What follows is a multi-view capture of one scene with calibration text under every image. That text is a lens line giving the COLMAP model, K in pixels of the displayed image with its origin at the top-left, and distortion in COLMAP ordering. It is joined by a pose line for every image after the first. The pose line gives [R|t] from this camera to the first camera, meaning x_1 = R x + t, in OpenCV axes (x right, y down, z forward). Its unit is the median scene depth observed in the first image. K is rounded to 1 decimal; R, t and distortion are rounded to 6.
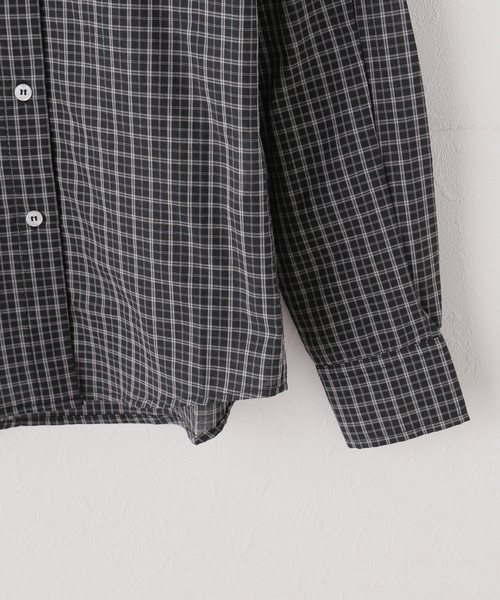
lens RADIAL K [[1968.6, 0, 249.4], [0, 1968.6, 300.2], [0, 0, 1]] dist [0.082368, 0.000000]
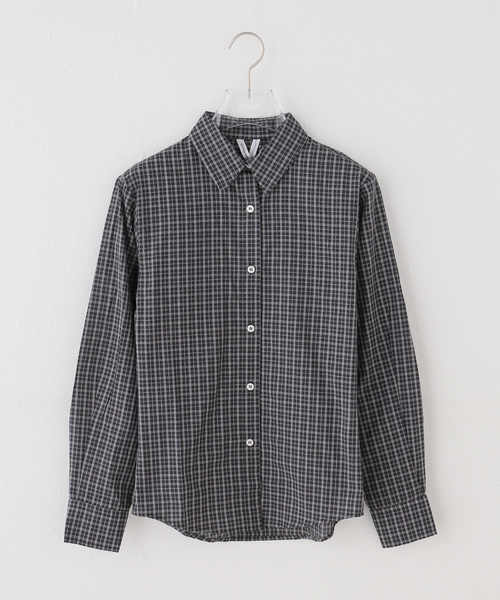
lens RADIAL K [[1793.4, 0, 250.6], [0, 1793.4, 299.7], [0, 0, 1]] dist [0.036920, 0.000000]
pose [[0.990513, 0.026024, 0.134930, -0.399549], [0.004395, 0.975402, -0.220391, 0.259781], [-0.137347, 0.218893, 0.966034, -1.064470]]
